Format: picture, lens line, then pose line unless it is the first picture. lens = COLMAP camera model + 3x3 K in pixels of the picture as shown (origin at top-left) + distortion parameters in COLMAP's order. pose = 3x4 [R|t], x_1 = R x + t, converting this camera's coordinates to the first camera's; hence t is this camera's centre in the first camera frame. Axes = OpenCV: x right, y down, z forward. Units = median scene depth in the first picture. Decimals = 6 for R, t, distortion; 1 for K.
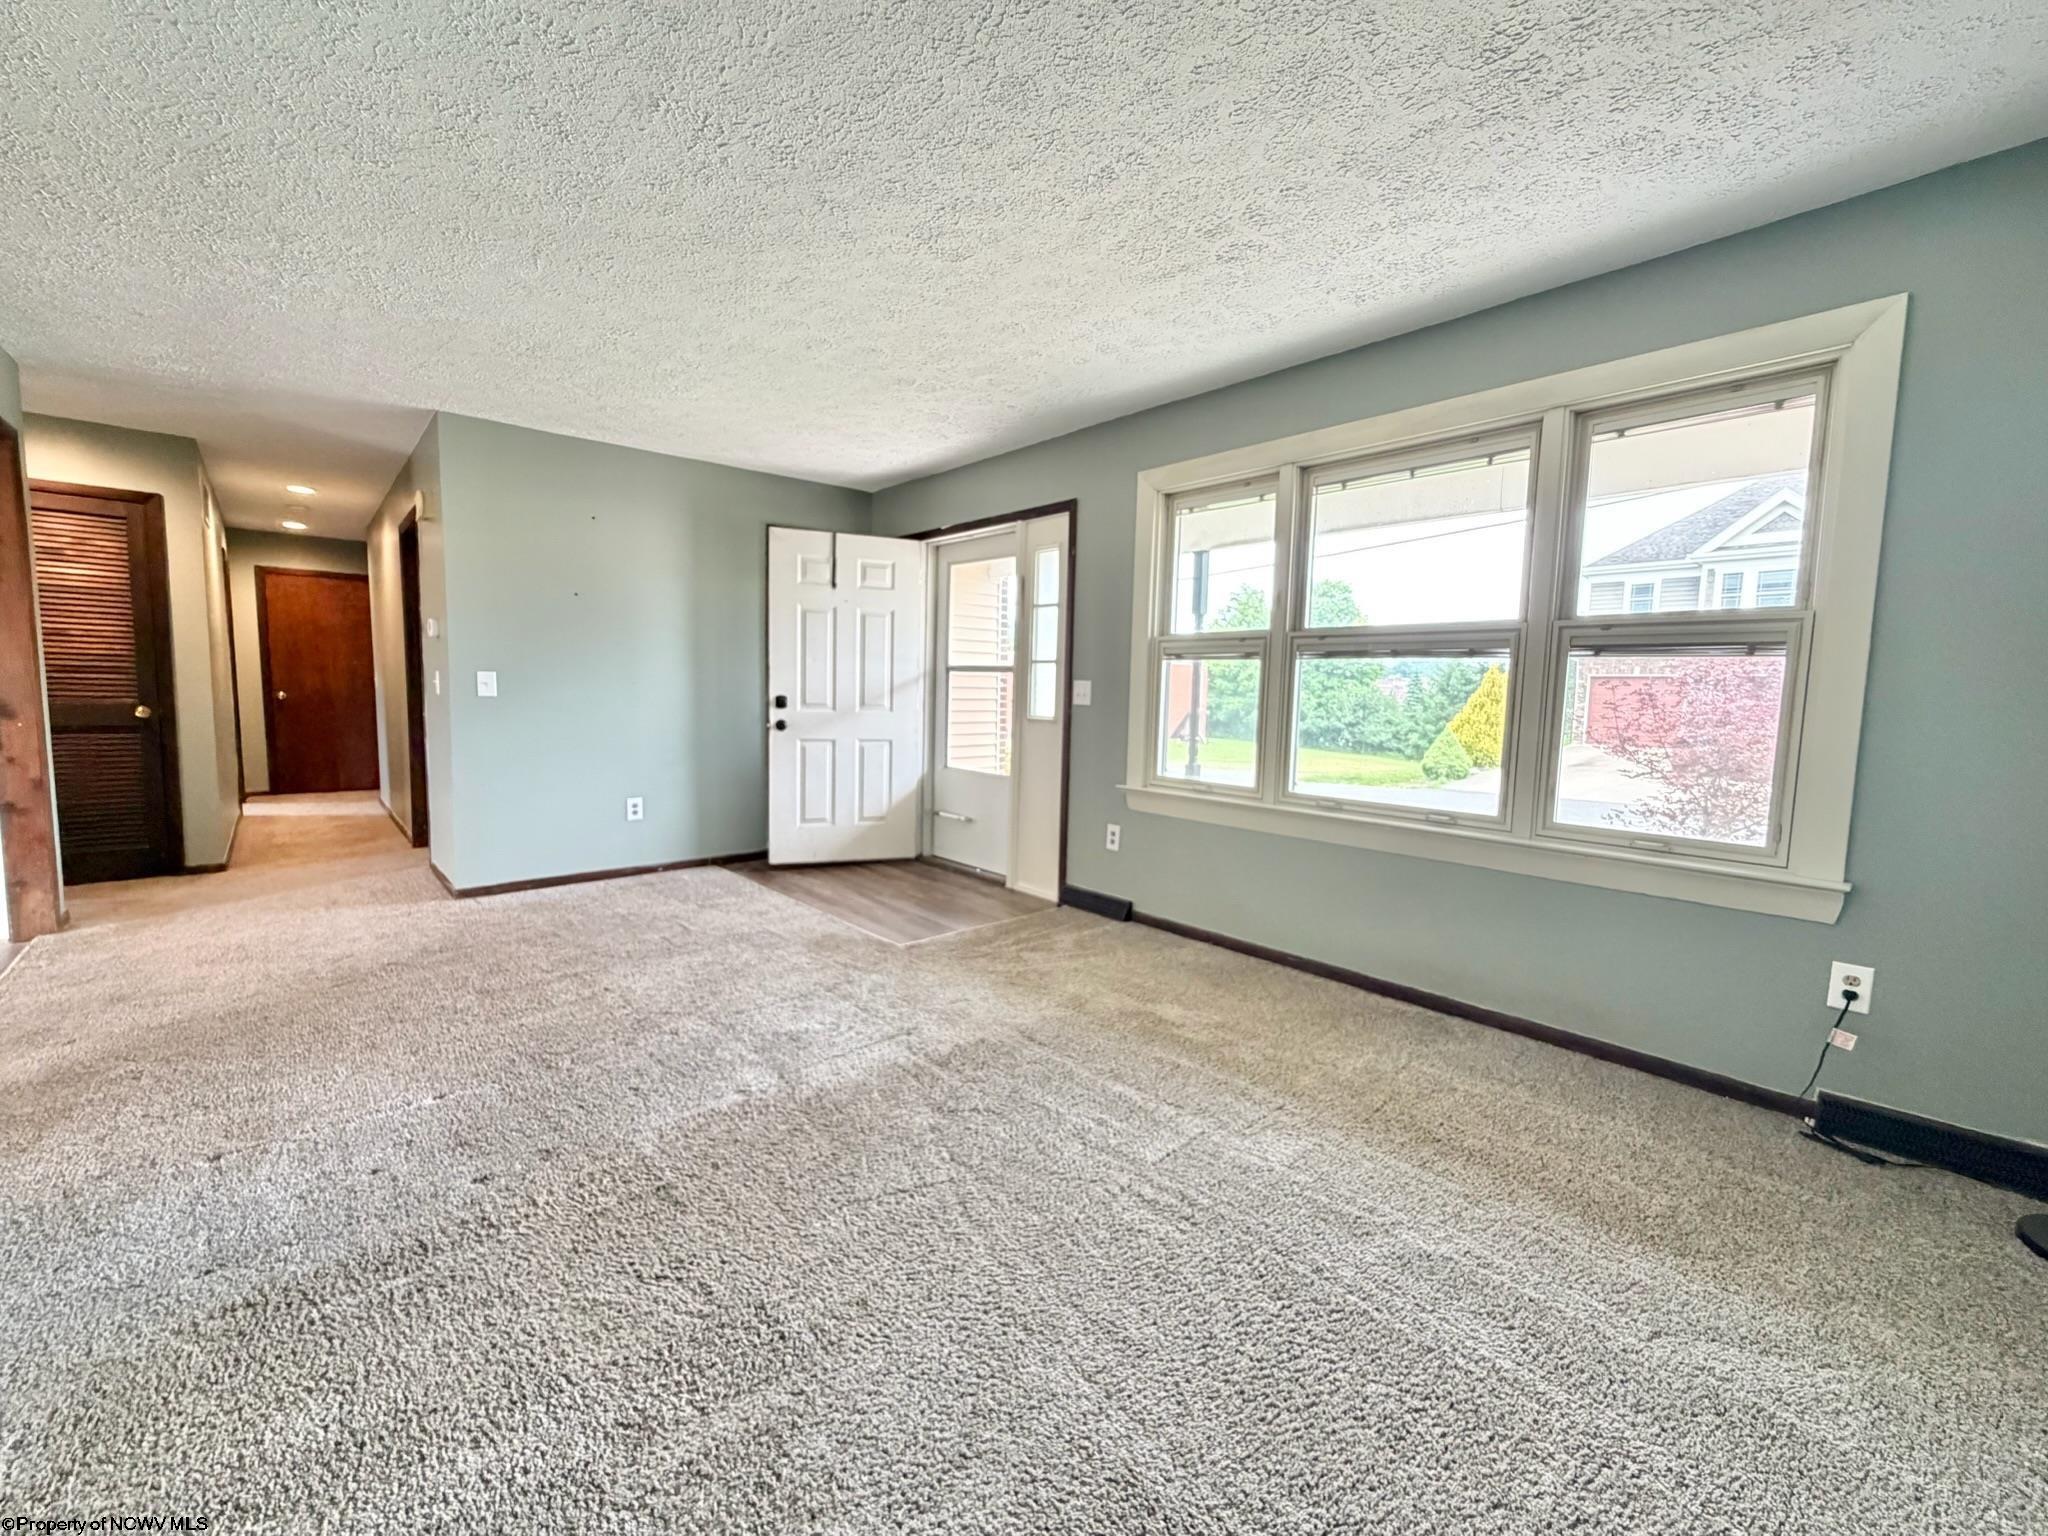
lens RADIAL K [[837.7, 0, 1024.0], [0, 837.7, 768.0], [0, 0, 1]] dist [-0.001447, -0.000089]
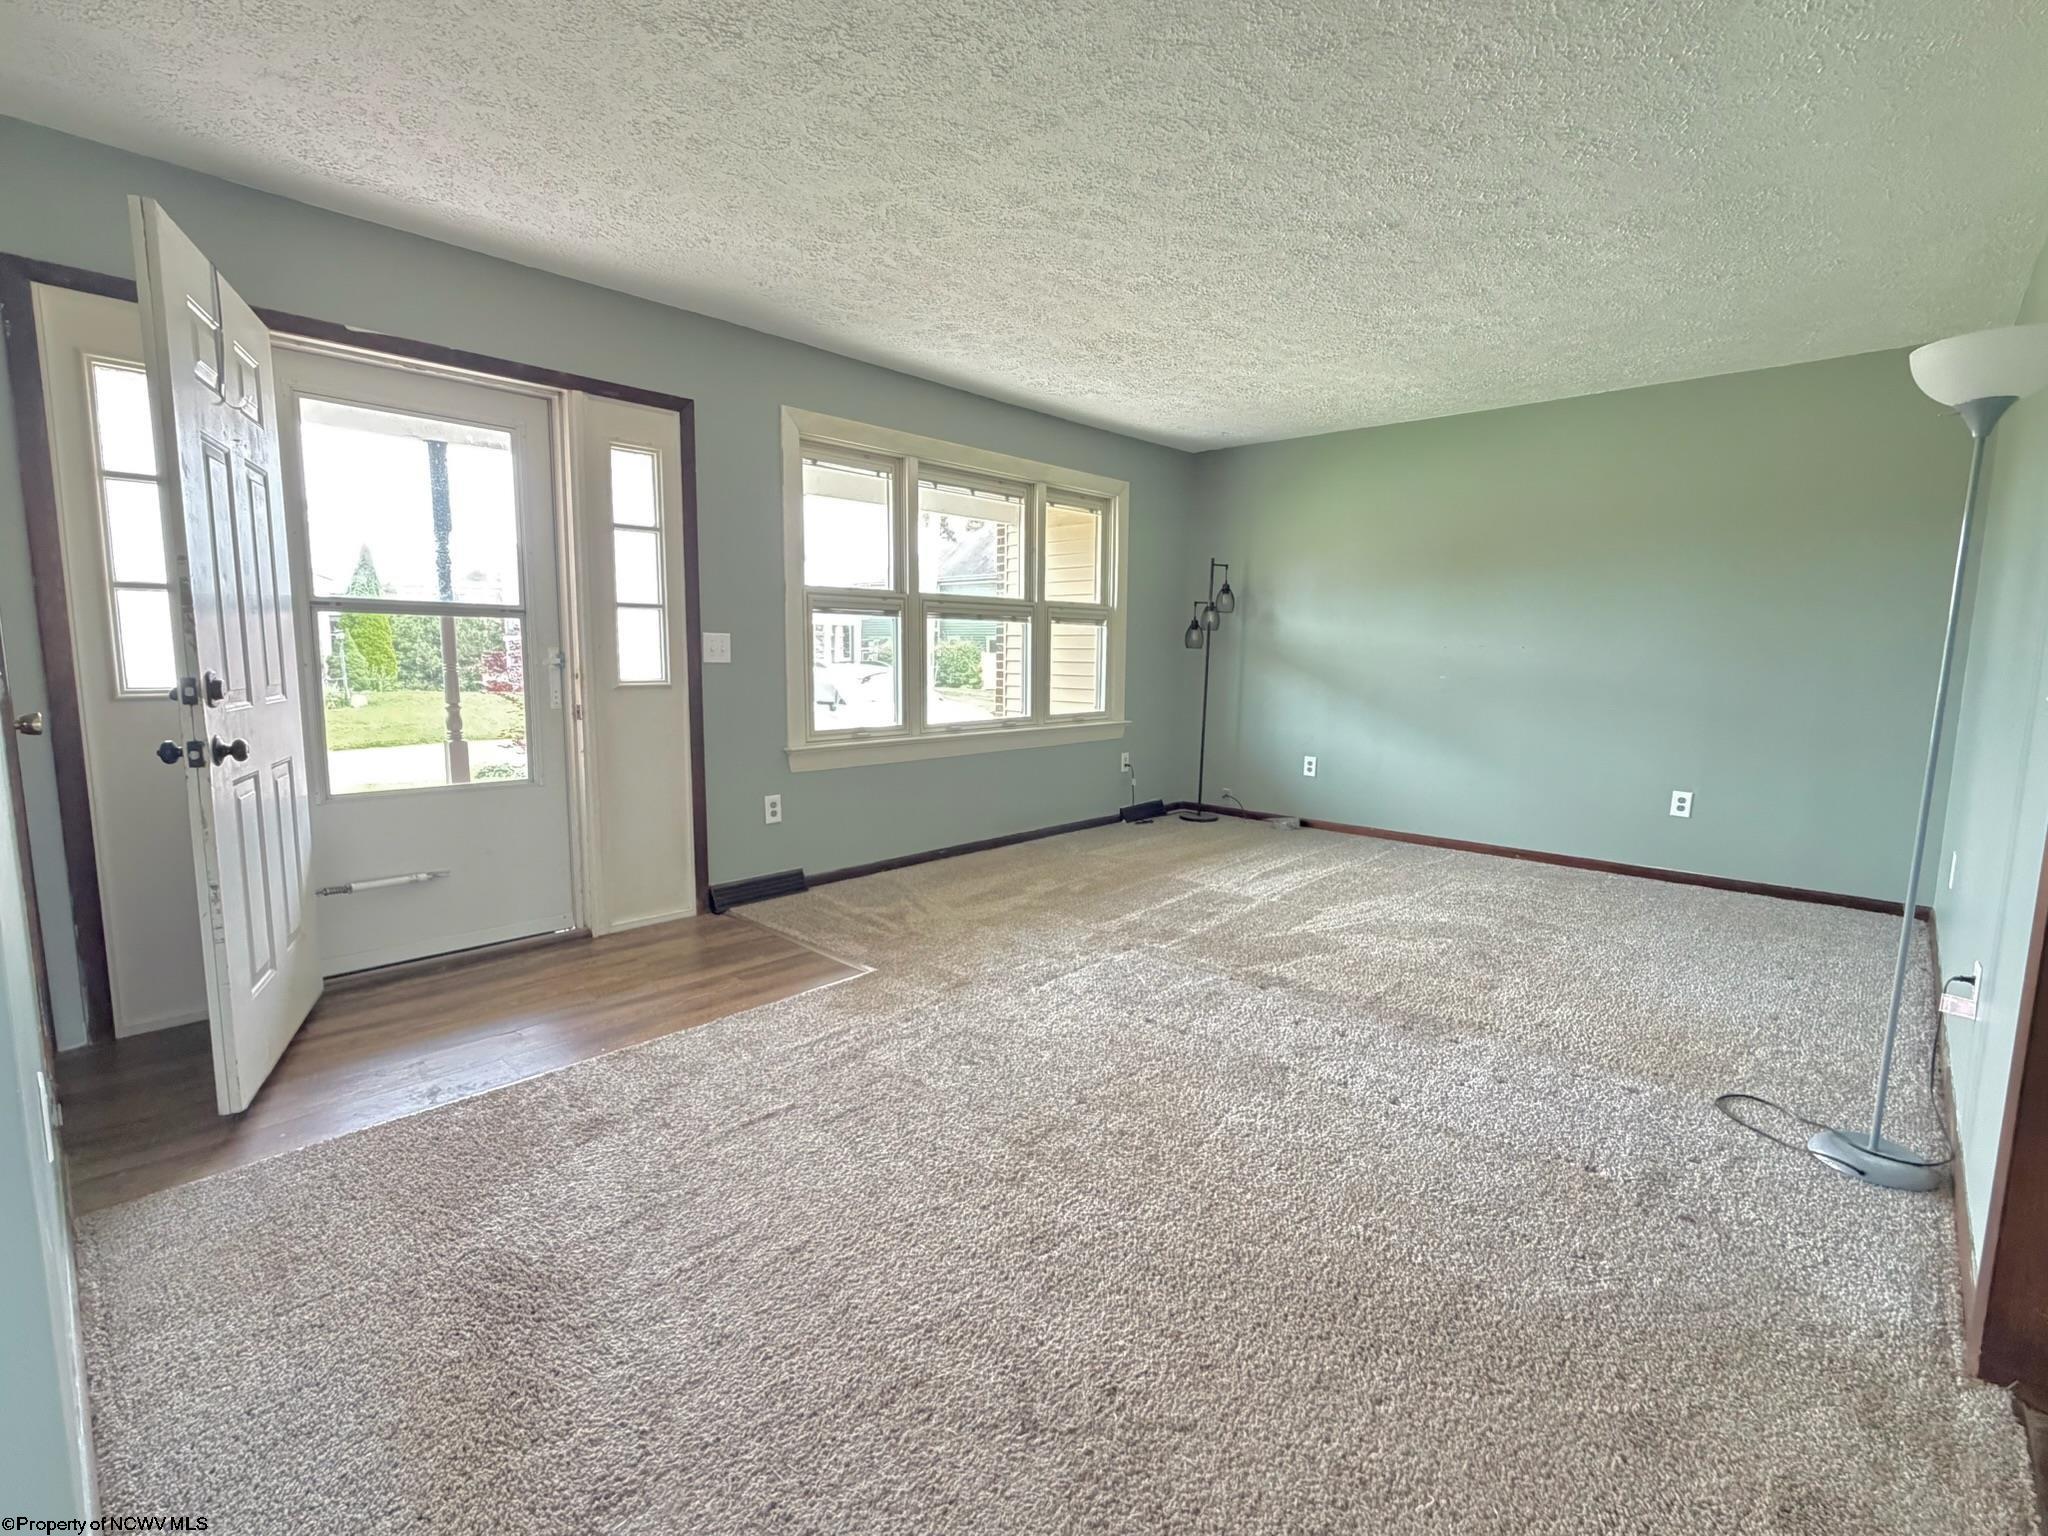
lens RADIAL K [[930.5, 0, 1024.0], [0, 930.5, 768.0], [0, 0, 1]] dist [0.000954, 0.000027]
pose [[-0.098693, -0.148048, 0.984043, -1.003741], [0.085416, 0.983961, 0.156602, -0.104493], [-0.991445, 0.099508, -0.084464, 0.911642]]
